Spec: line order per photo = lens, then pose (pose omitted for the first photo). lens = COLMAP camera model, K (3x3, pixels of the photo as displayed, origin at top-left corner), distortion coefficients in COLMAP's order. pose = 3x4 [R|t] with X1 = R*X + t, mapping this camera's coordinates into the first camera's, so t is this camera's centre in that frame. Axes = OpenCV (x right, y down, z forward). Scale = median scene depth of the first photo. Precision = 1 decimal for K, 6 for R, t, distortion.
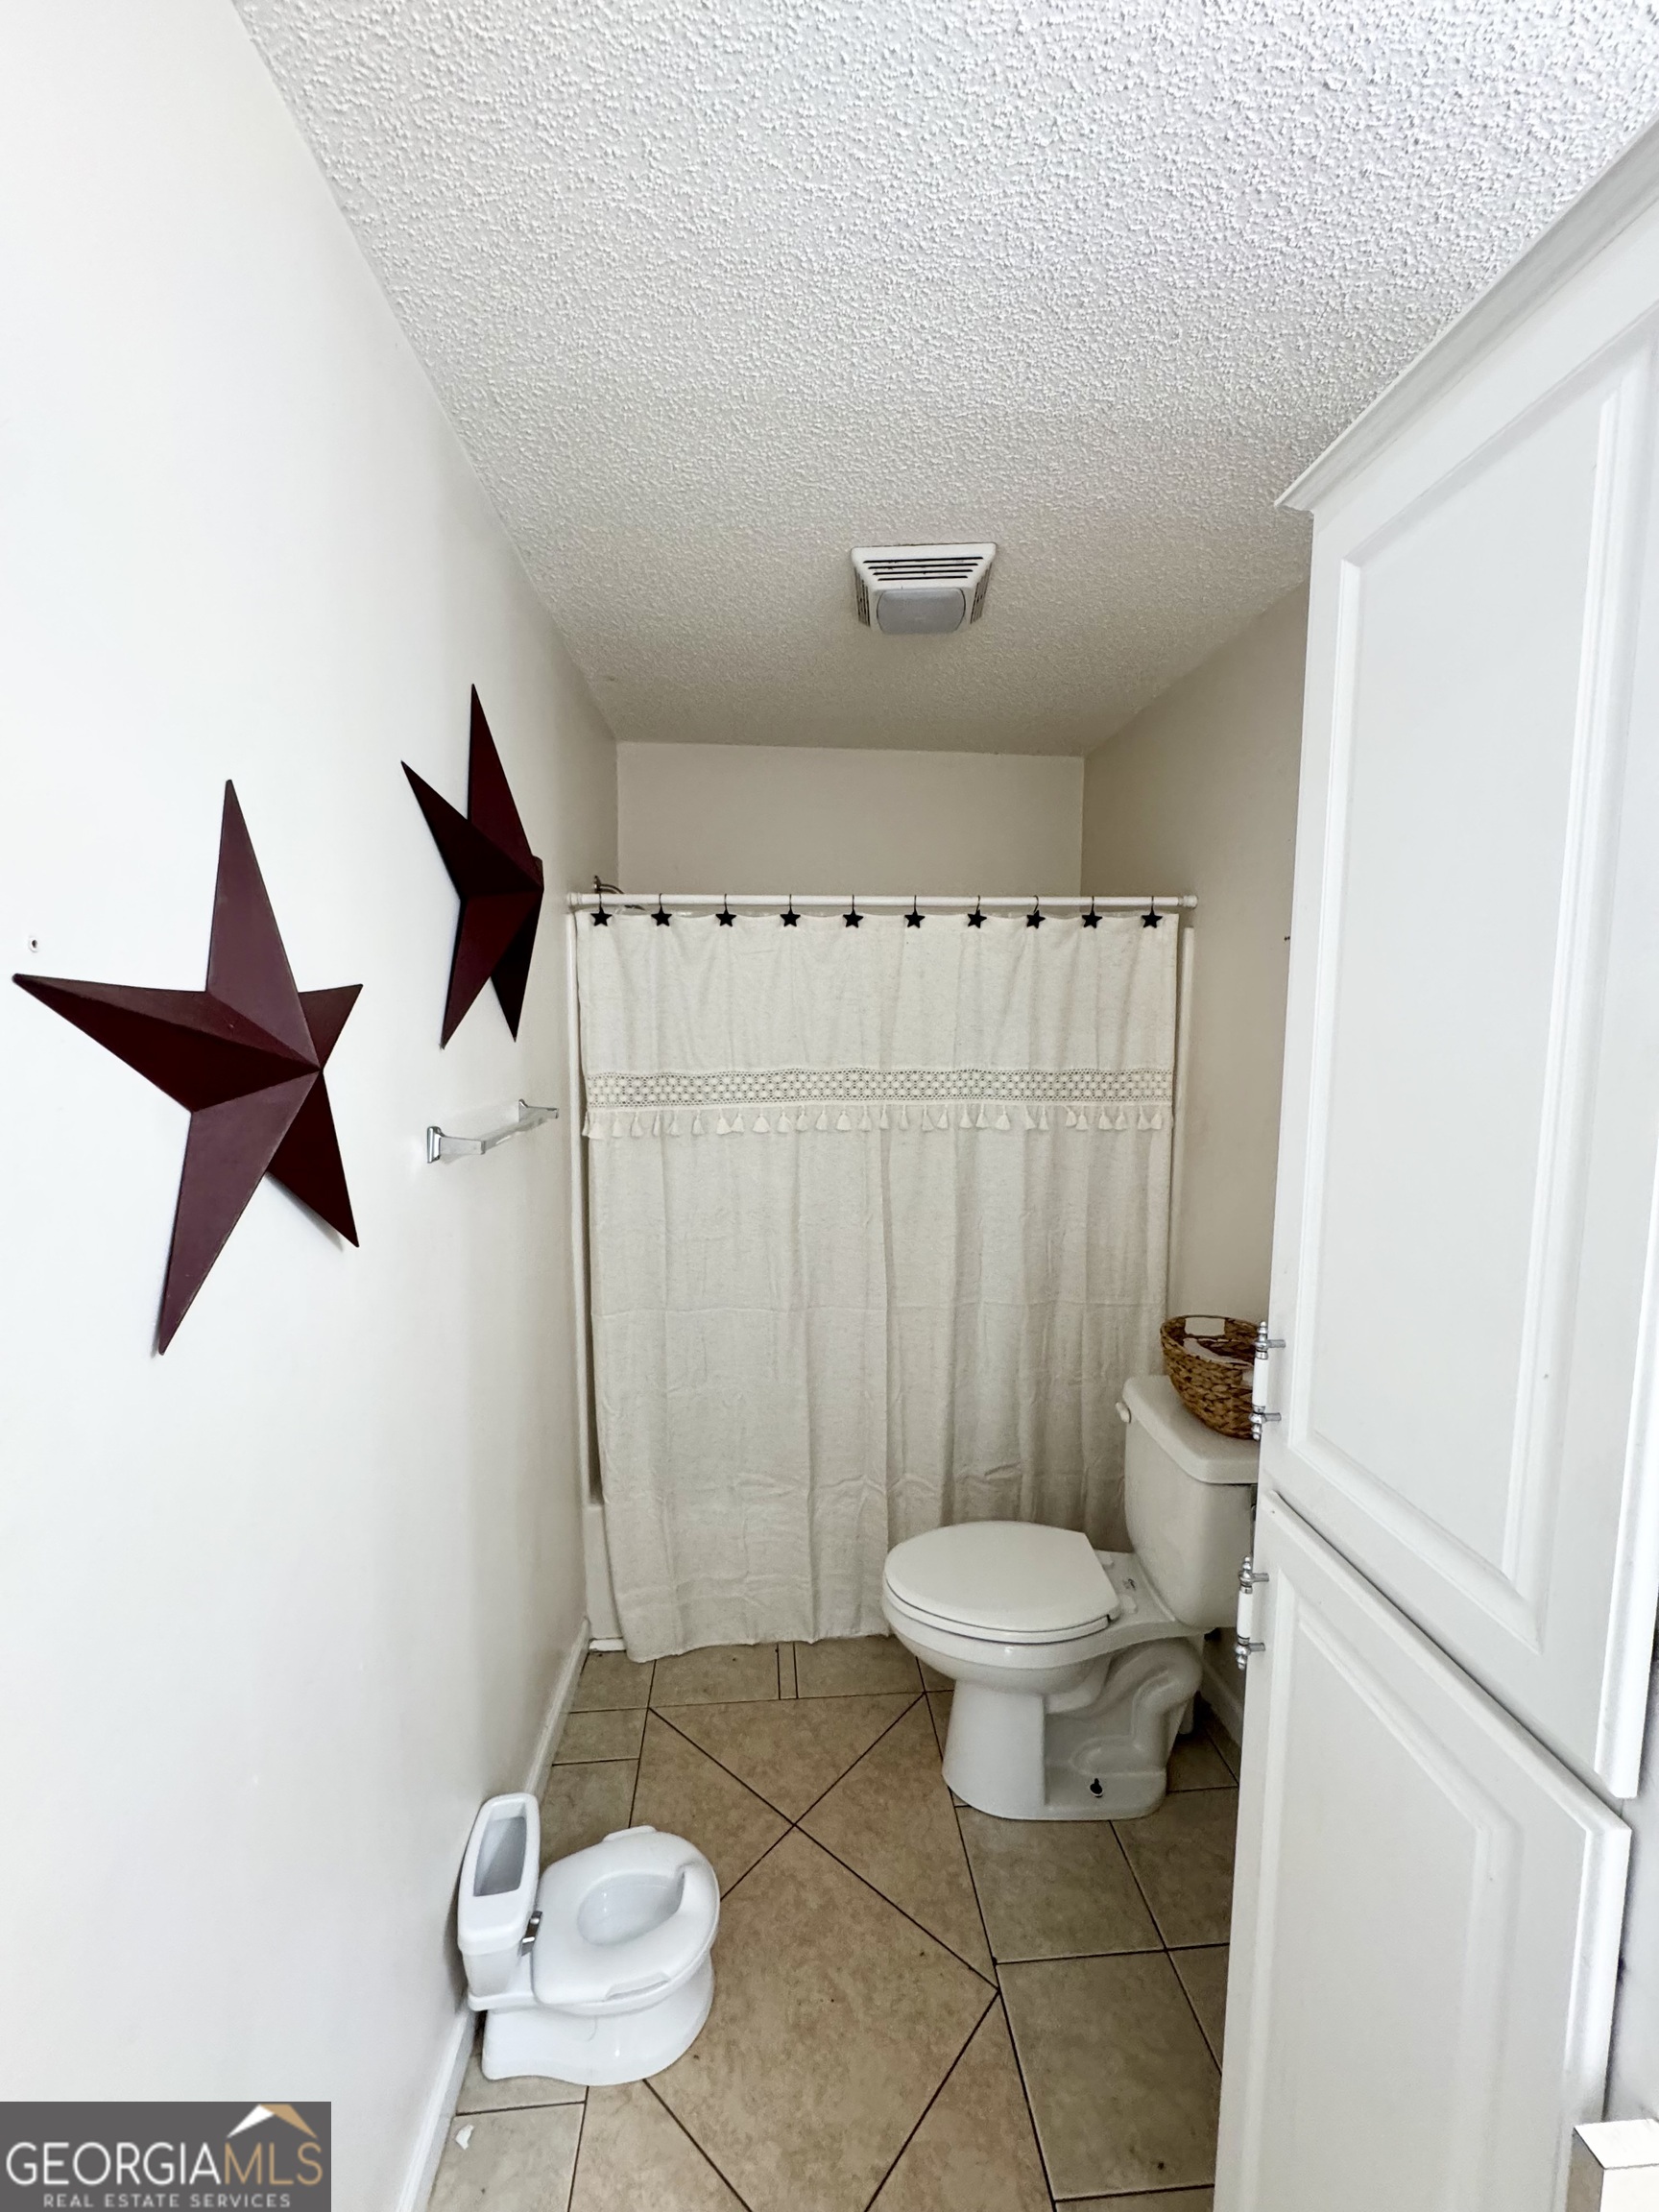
lens RADIAL K [[884.6, 0, 829.3], [0, 884.6, 1112.5], [0, 0, 1]] dist [-0.000381, -0.000184]
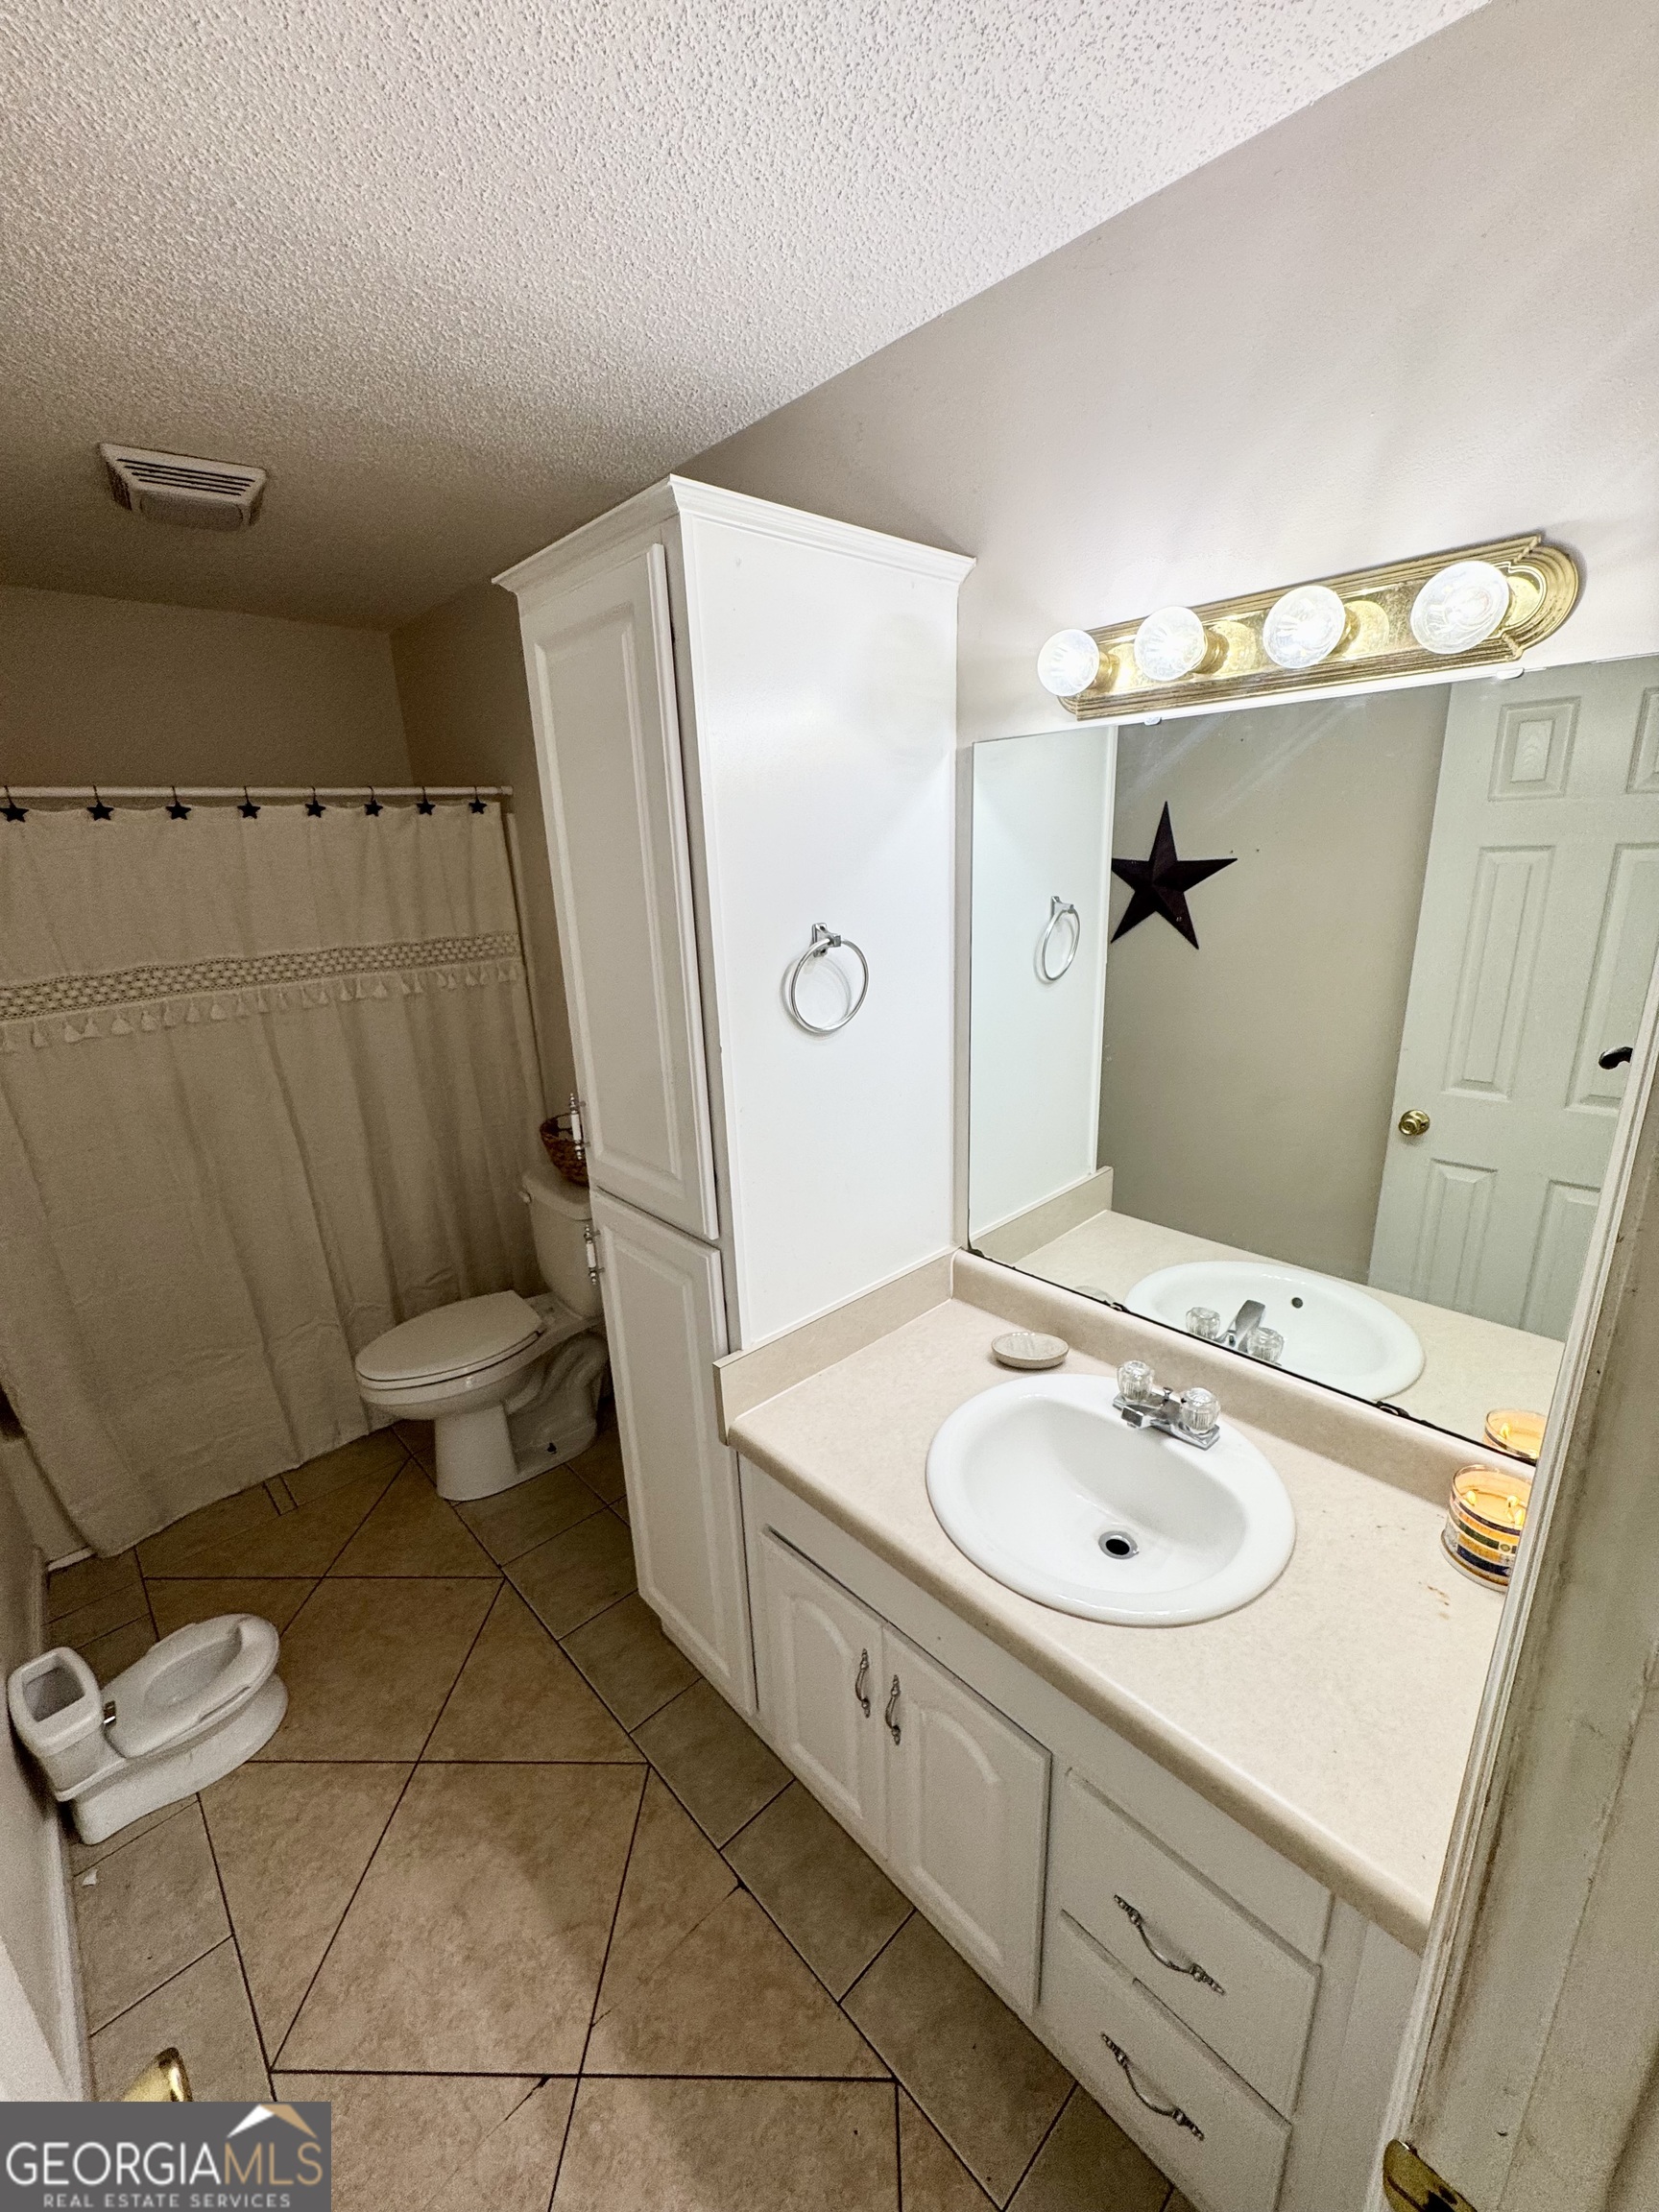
lens RADIAL K [[884.6, 0, 830.9], [0, 884.6, 1105.4], [0, 0, 1]] dist [-0.000381, -0.000184]
pose [[0.777349, -0.211877, 0.592315, -0.063776], [0.107467, 0.972459, 0.206820, -0.020073], [-0.619822, -0.097117, 0.778709, -0.284345]]
